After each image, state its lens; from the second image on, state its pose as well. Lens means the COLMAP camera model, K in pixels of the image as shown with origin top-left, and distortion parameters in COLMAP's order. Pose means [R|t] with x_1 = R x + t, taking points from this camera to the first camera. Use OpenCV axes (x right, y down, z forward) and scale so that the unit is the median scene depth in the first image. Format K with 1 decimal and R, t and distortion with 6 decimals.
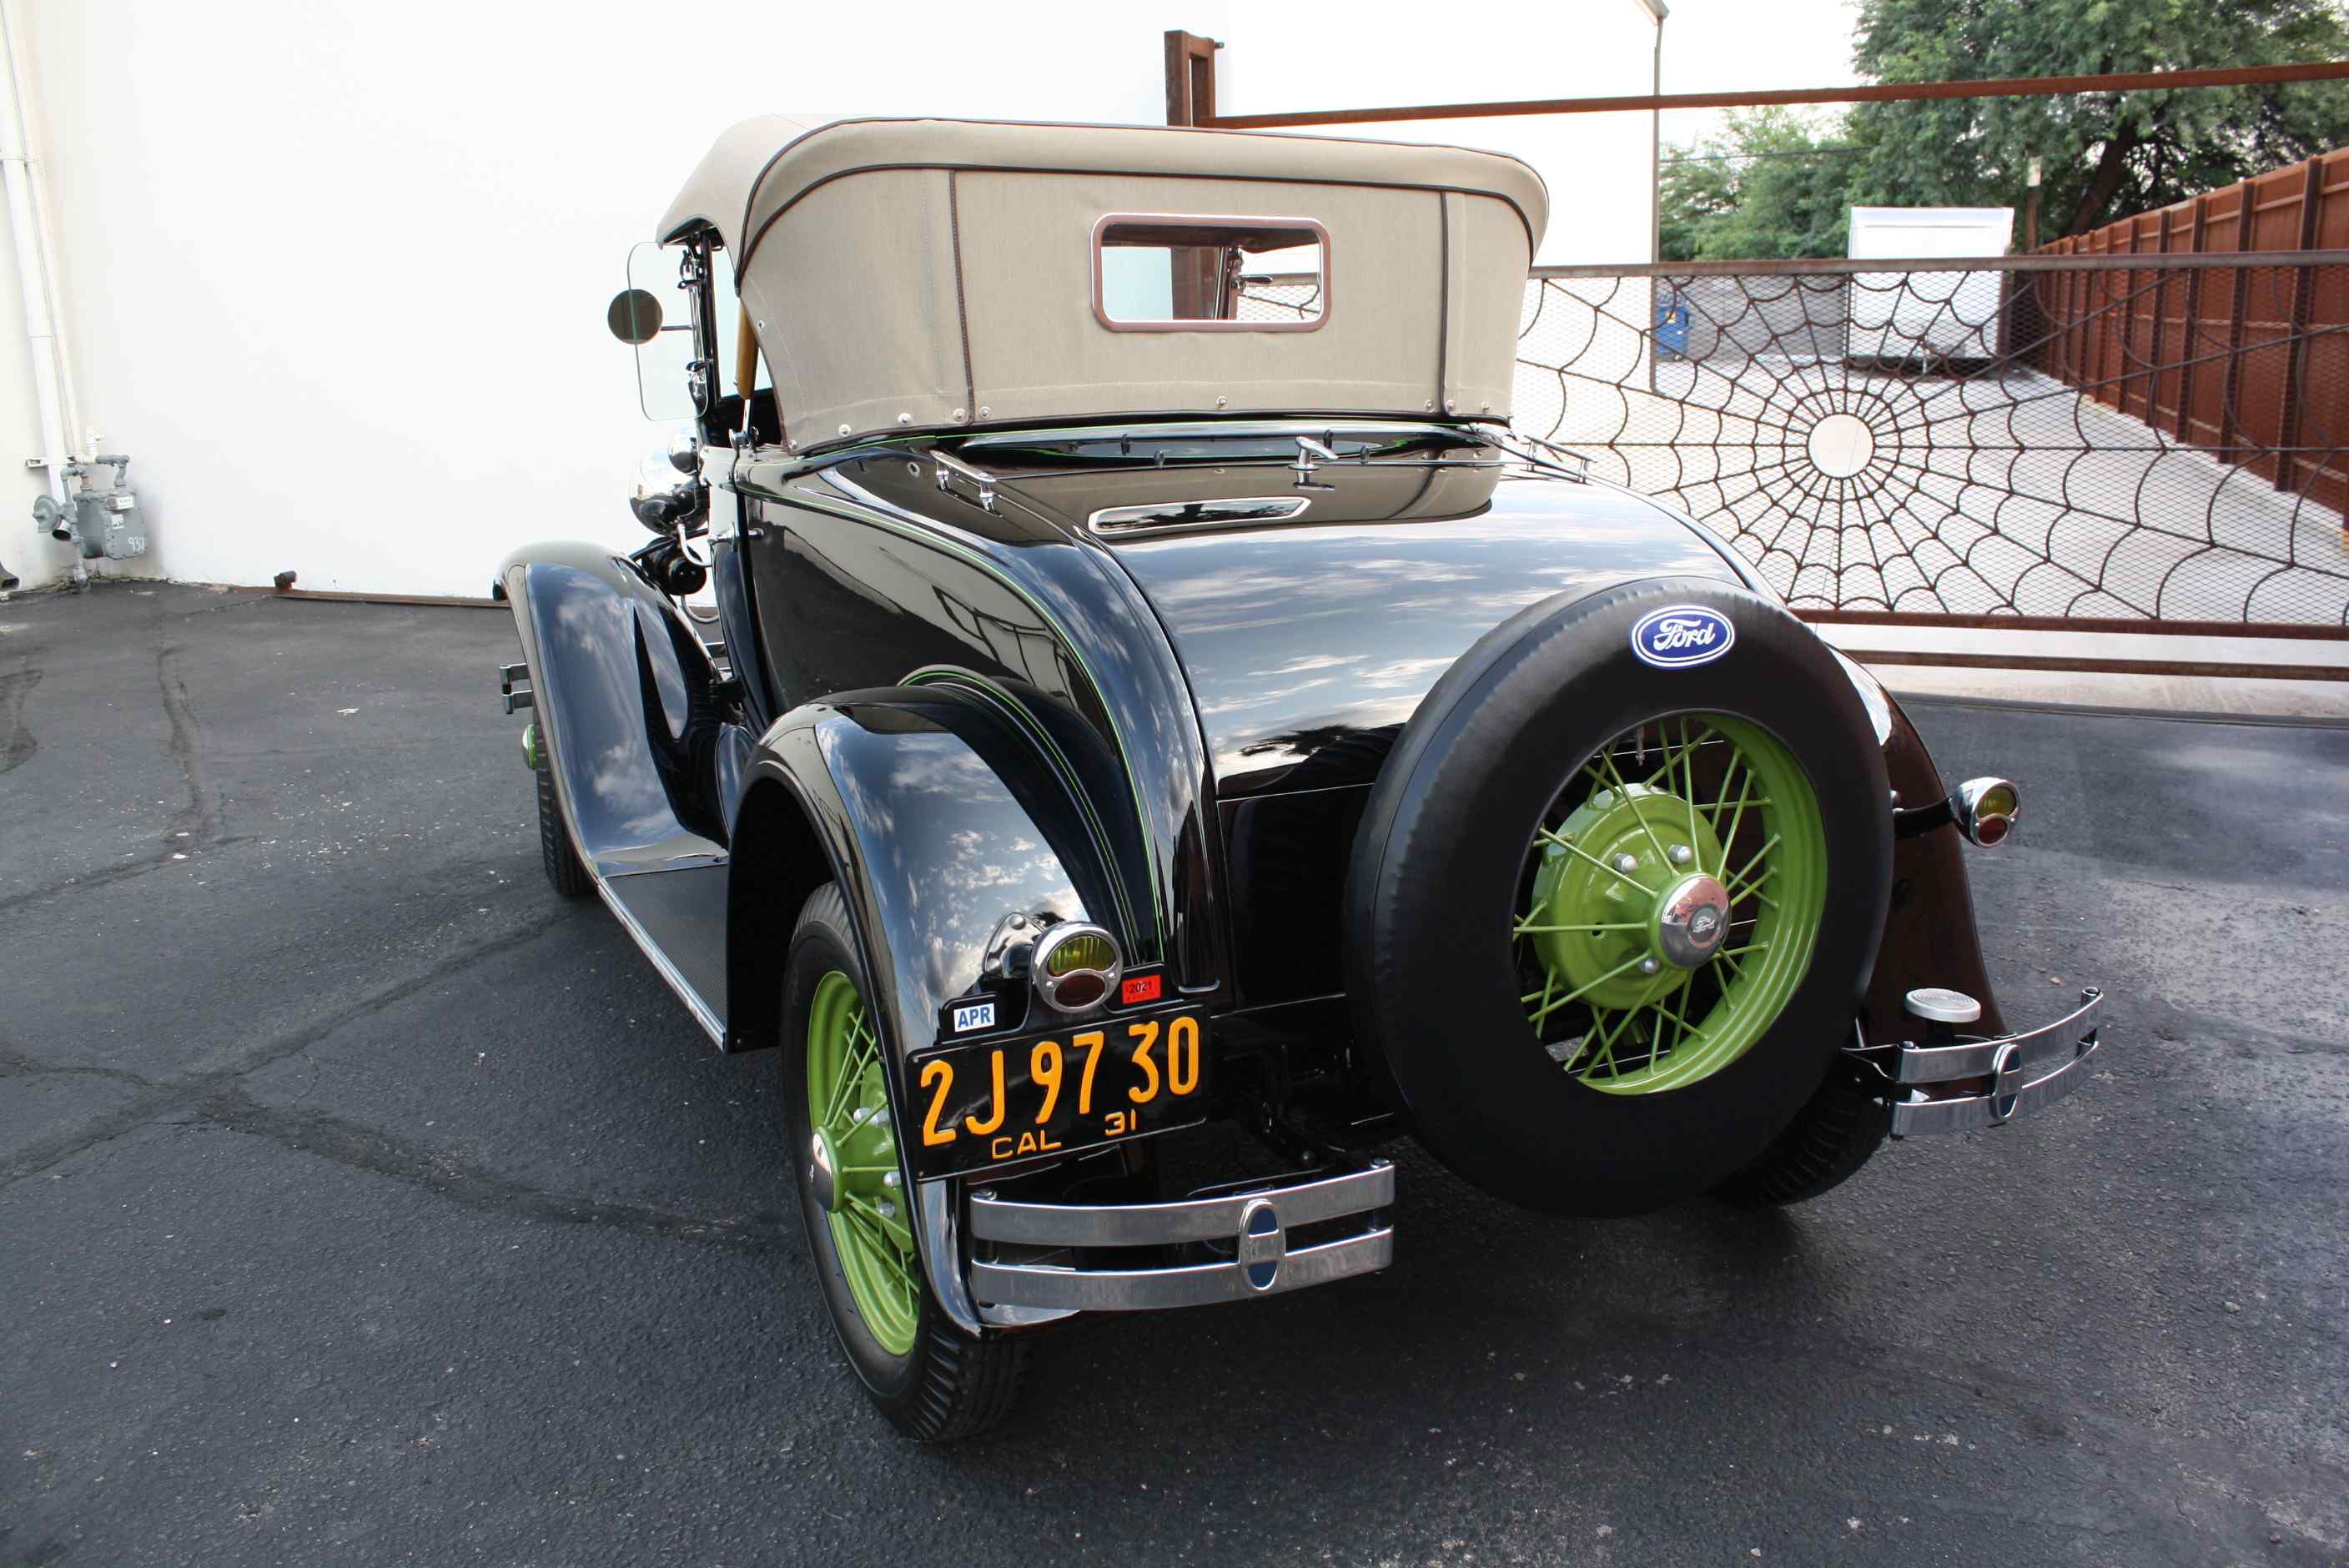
lens RADIAL K [[1985.5, 0, 1186.6], [0, 1985.5, 776.4], [0, 0, 1]] dist [-0.162033, 0.141981]
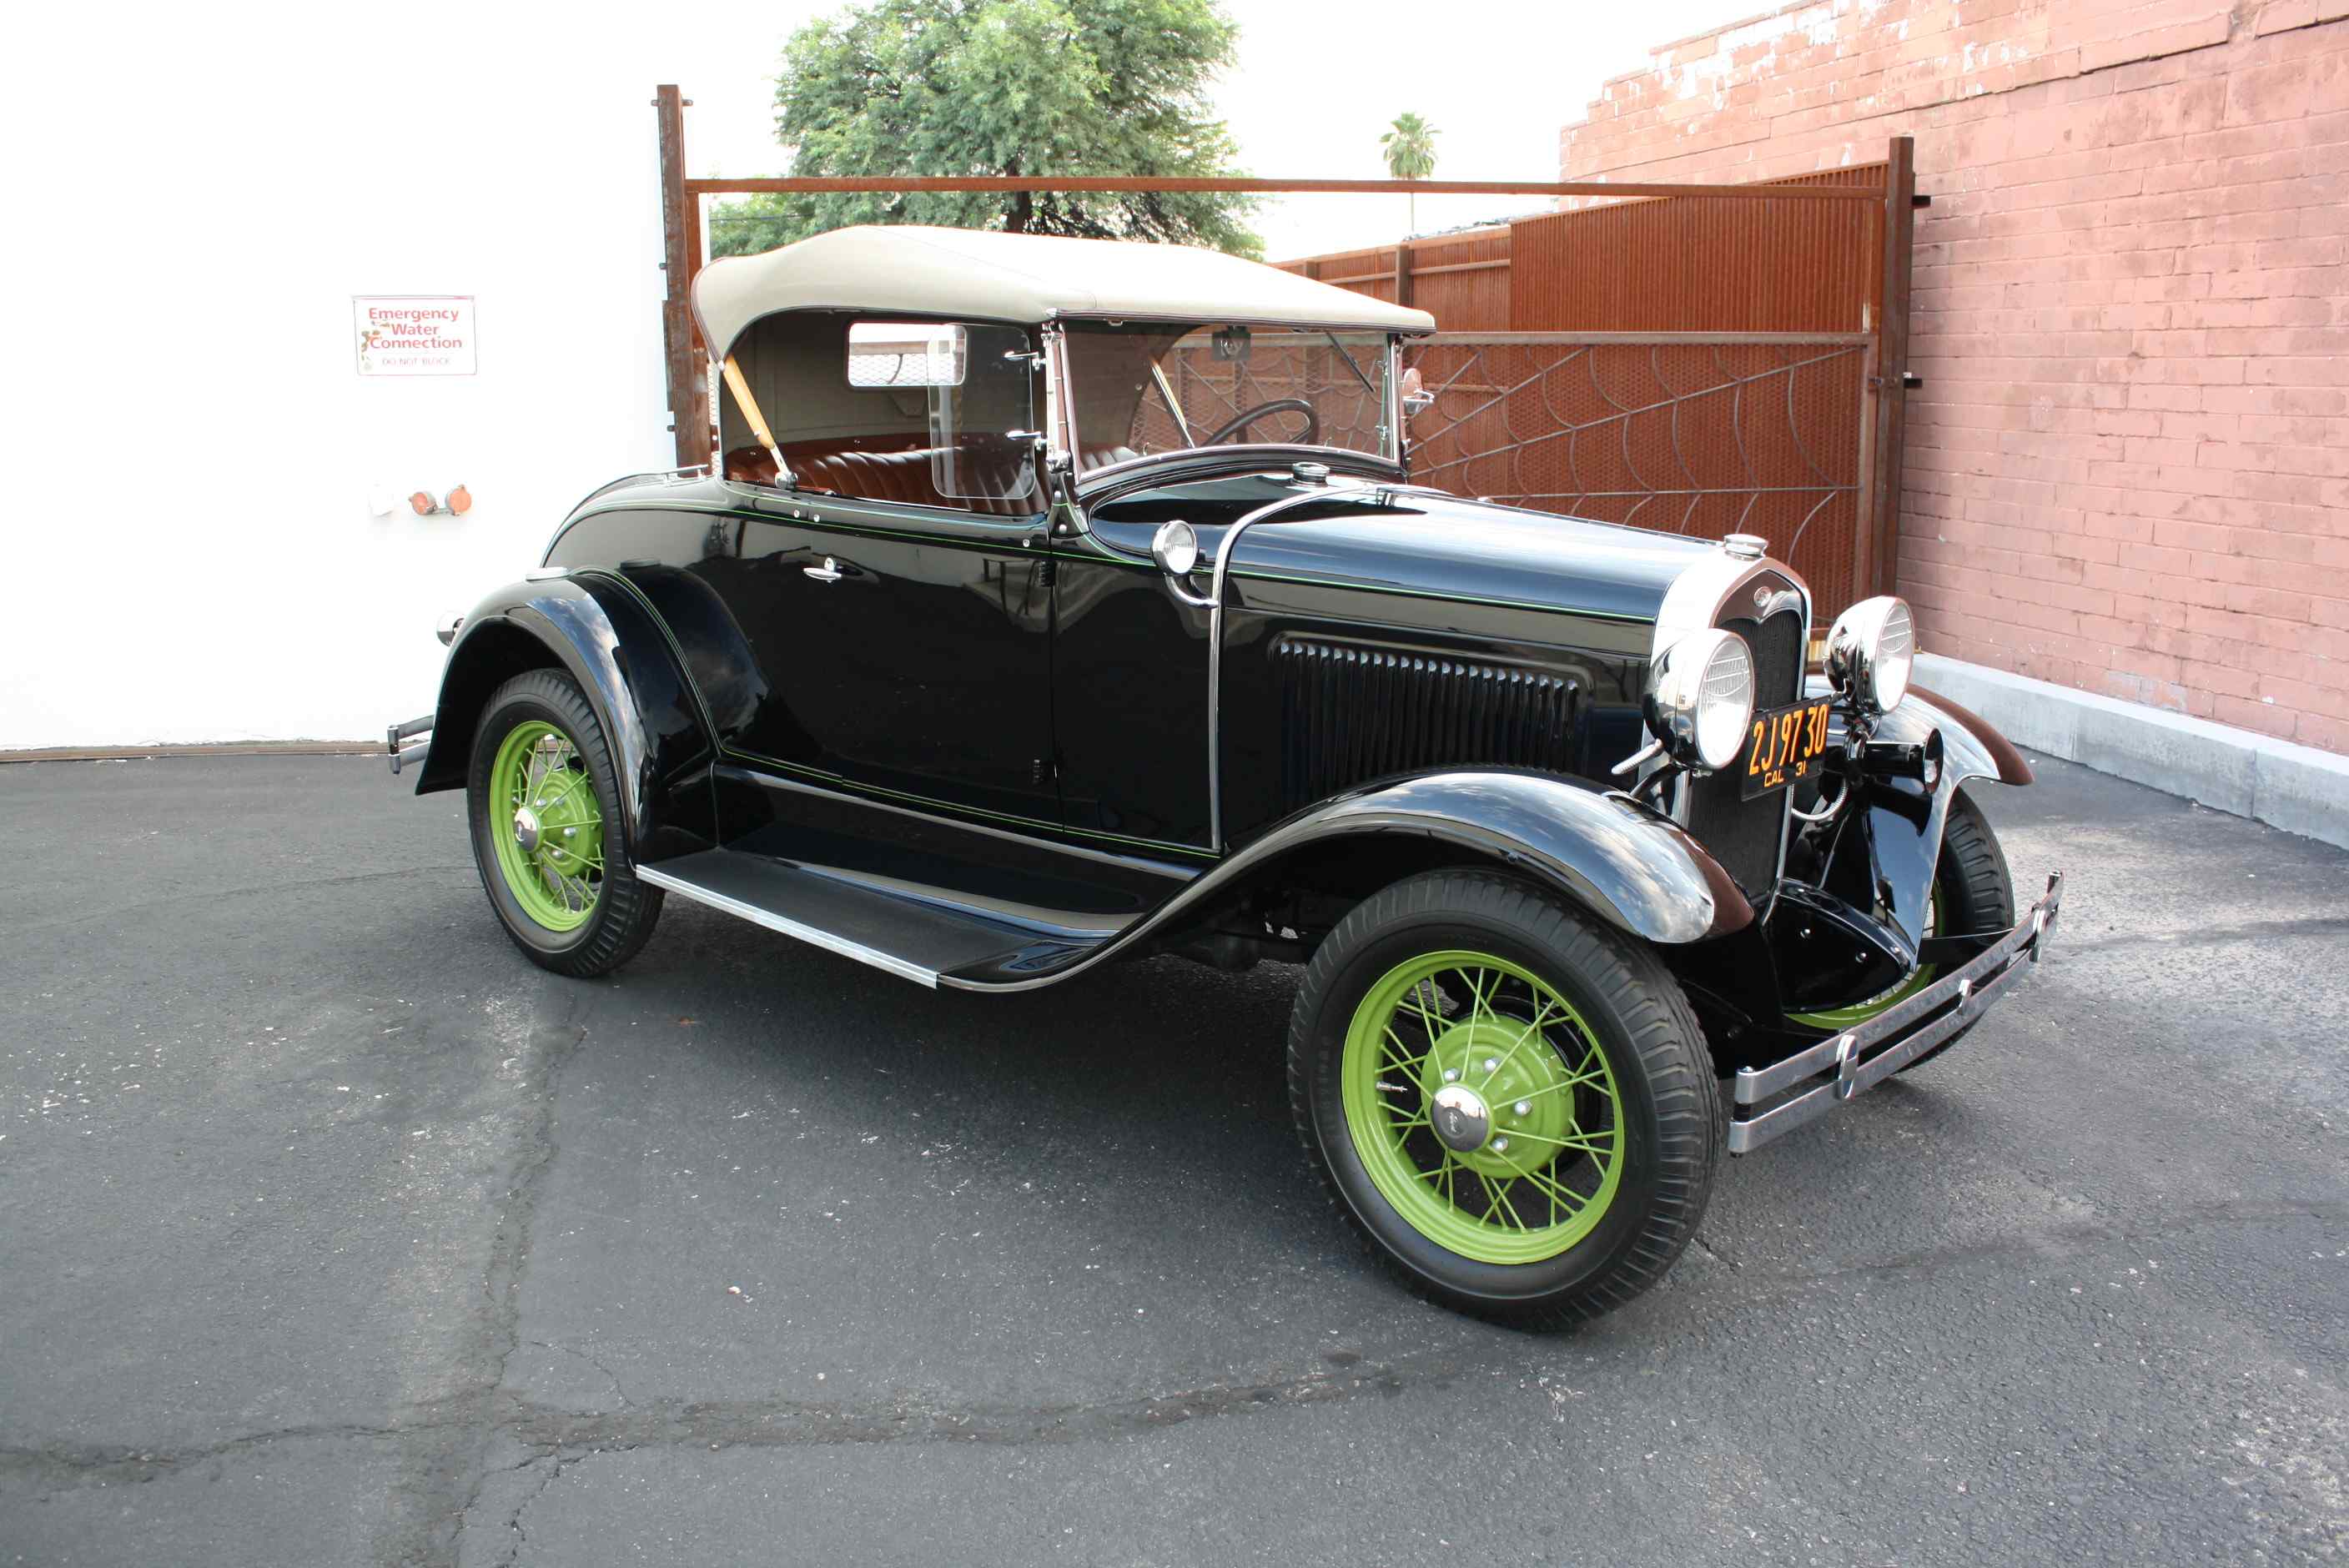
lens RADIAL K [[1985.5, 0, 1185.9], [0, 1985.5, 775.3], [0, 0, 1]] dist [-0.162033, 0.141981]
pose [[0.837521, -0.098511, 0.537451, -0.909753], [0.115310, 0.993327, 0.002381, -0.074455], [-0.534099, 0.059979, 0.843292, 0.286057]]
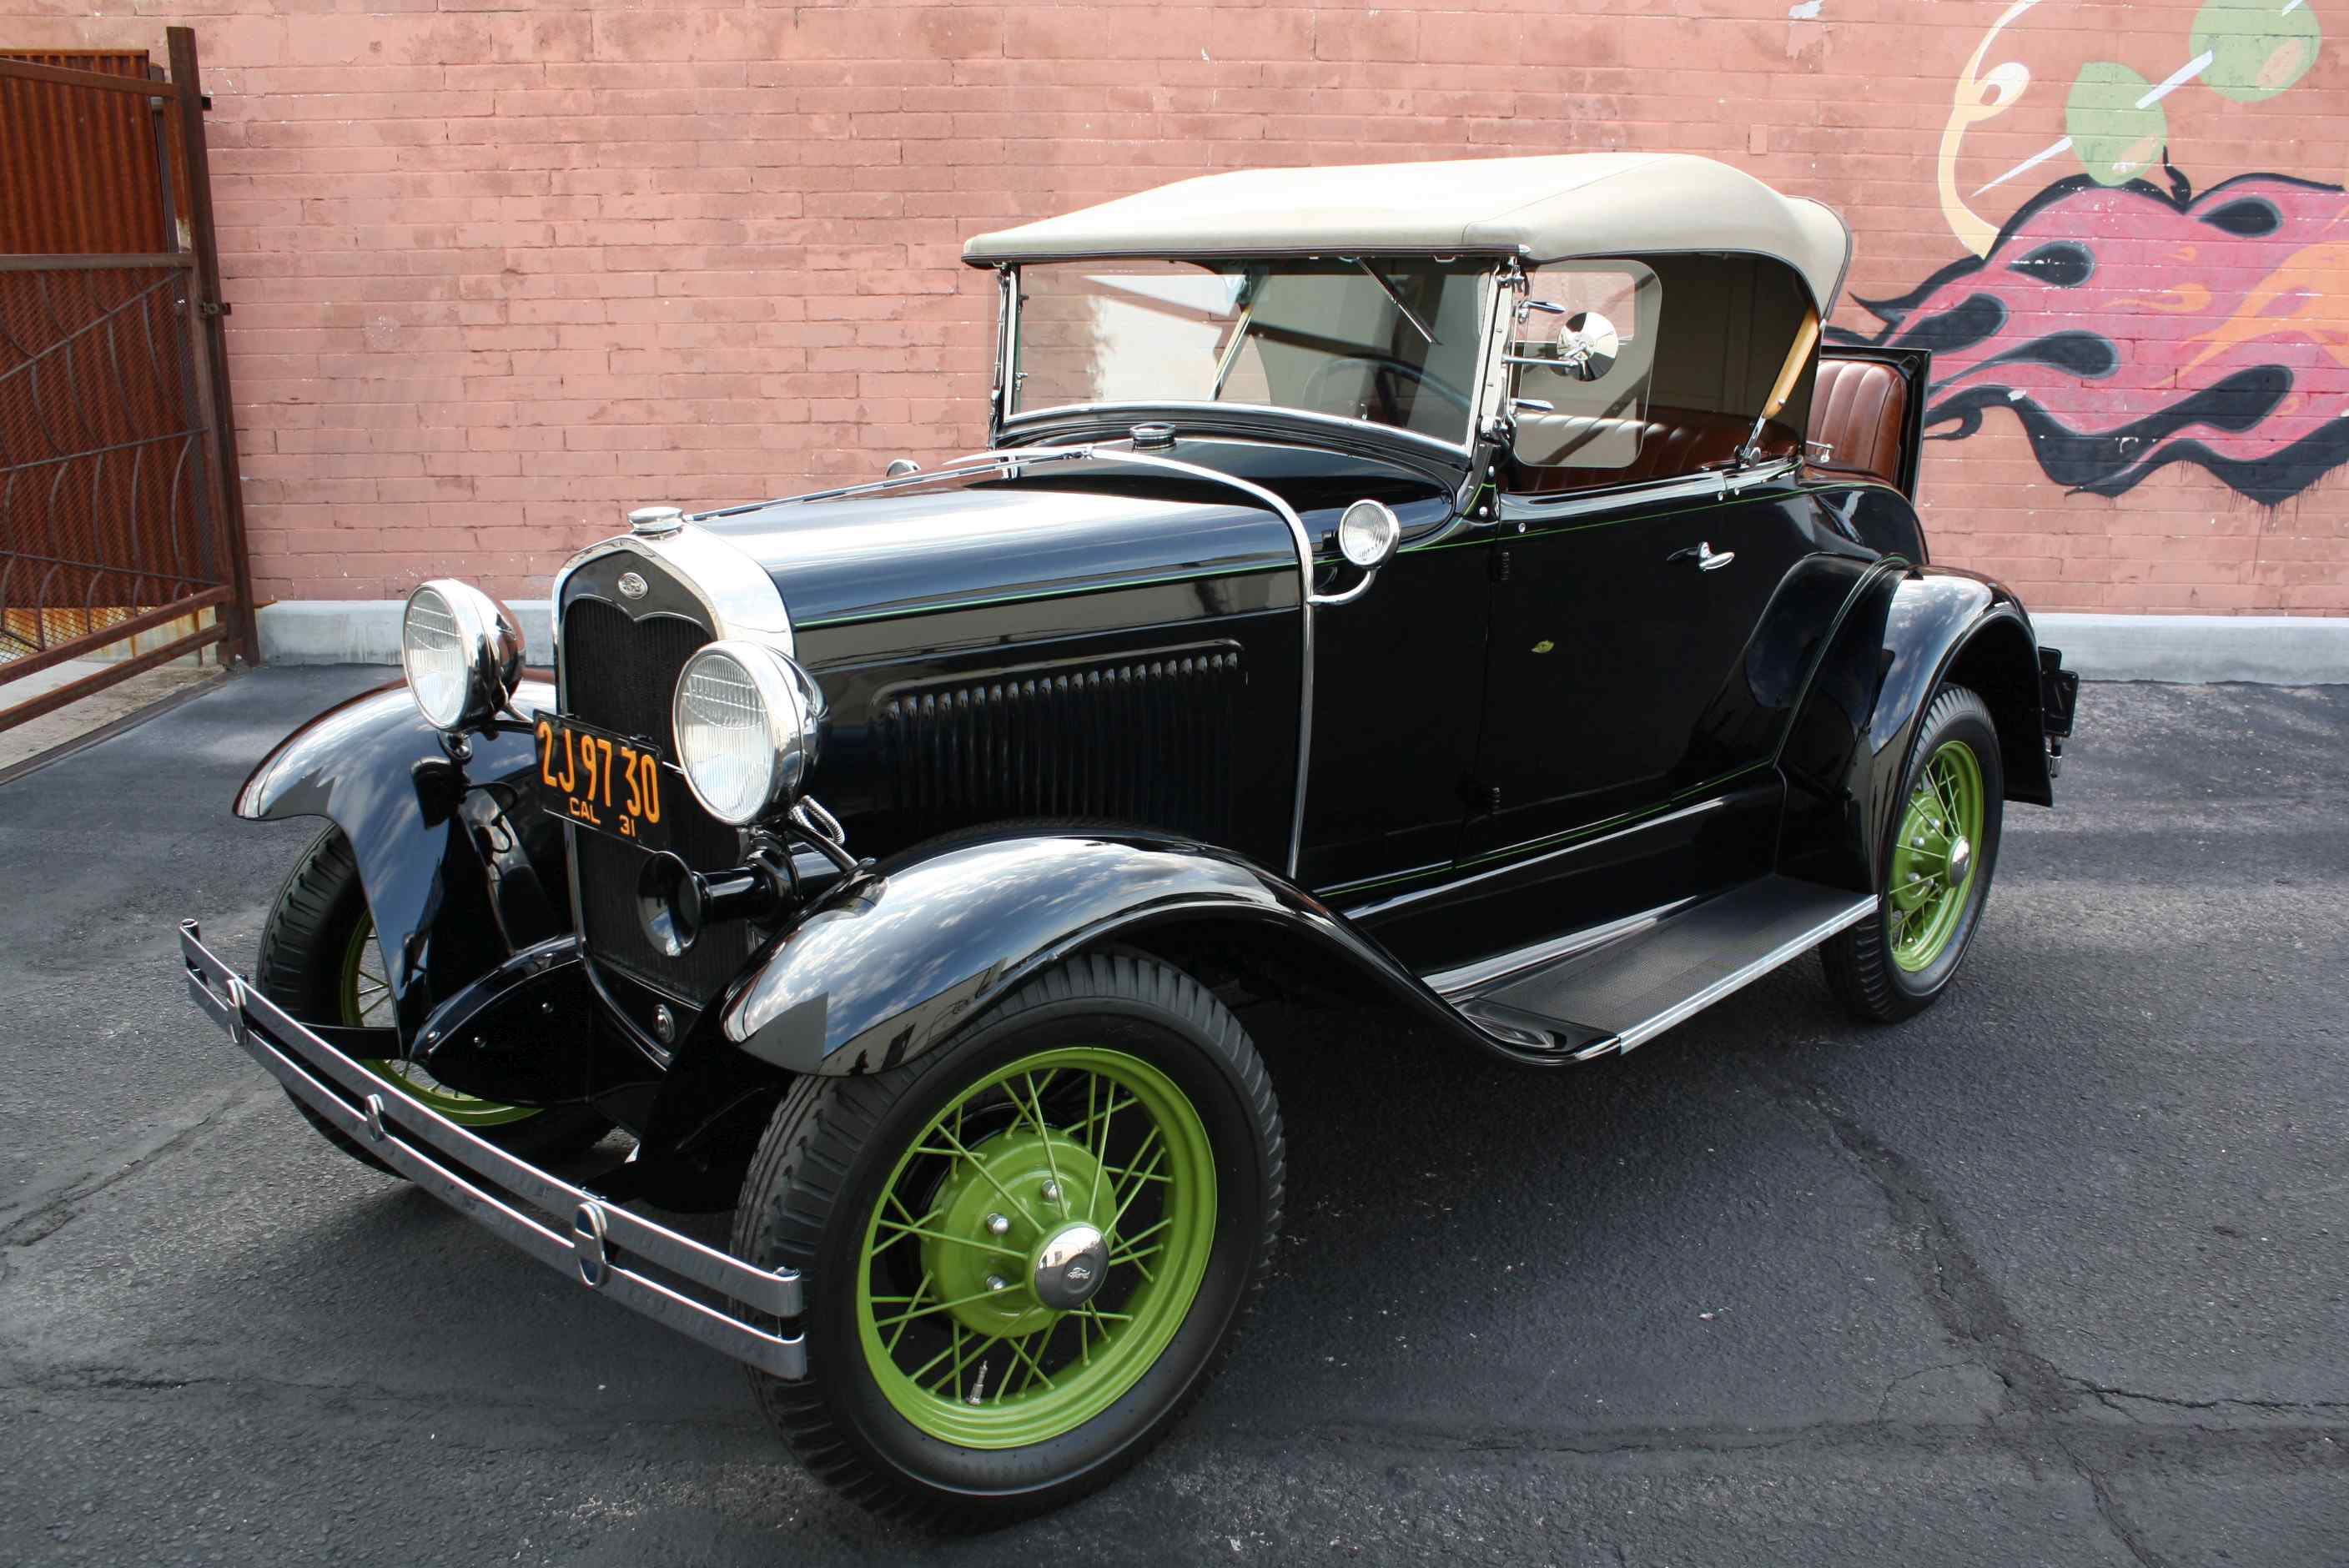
lens RADIAL K [[1985.5, 0, 1188.6], [0, 1985.5, 788.5], [0, 0, 1]] dist [-0.162033, 0.141981]
pose [[-0.351409, -0.226280, 0.908465, -1.372054], [0.211255, 0.926161, 0.312405, -0.483273], [-0.912076, 0.301699, -0.277658, 1.949662]]
